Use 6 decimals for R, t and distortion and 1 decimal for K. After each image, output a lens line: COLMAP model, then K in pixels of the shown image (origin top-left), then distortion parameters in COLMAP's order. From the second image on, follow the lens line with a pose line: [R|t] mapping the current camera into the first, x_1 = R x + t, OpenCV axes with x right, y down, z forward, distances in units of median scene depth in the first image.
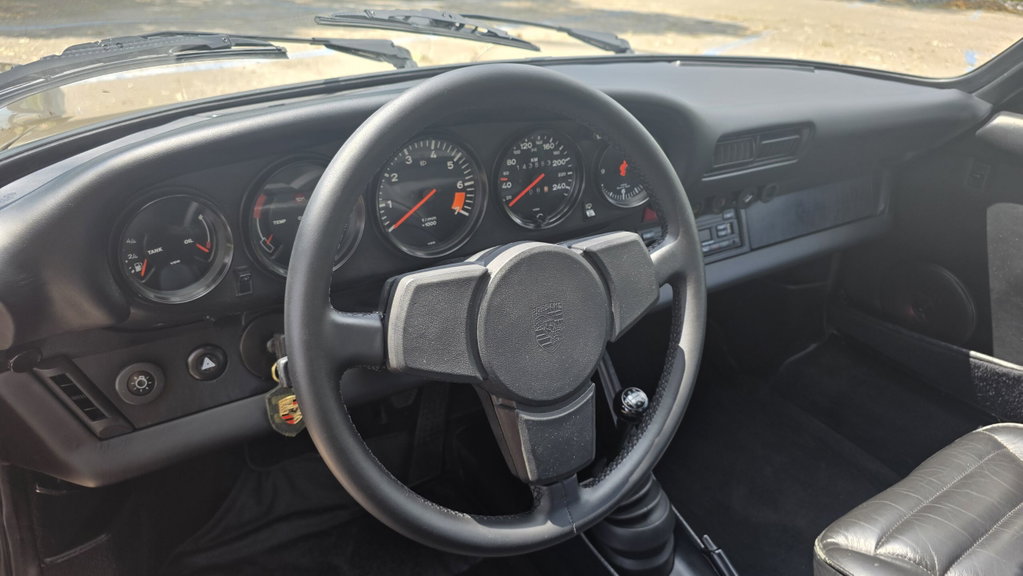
lens RADIAL K [[679.9, 0, 532.5], [0, 679.9, 284.8], [0, 0, 1]] dist [0.078629, -0.107524]
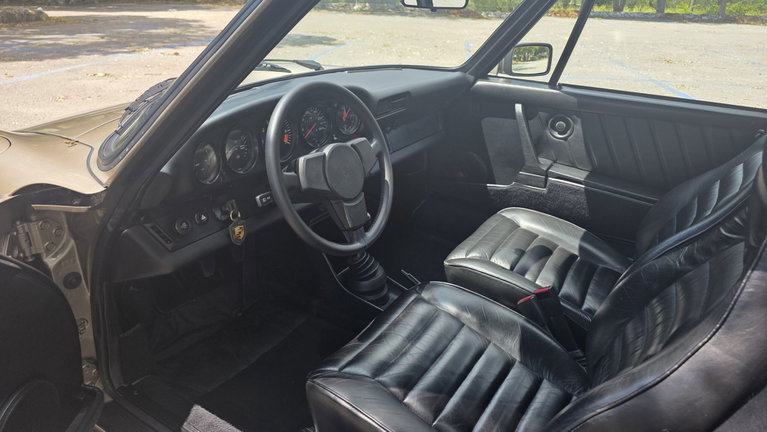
lens RADIAL K [[506.0, 0, 383.5], [0, 506.0, 216.0], [0, 0, 1]] dist [0.080431, -0.104121]
pose [[0.924235, -0.186522, 0.333164, -0.426163], [0.194503, 0.980855, 0.009558, 0.189069], [-0.328569, 0.055968, 0.942820, -0.758478]]
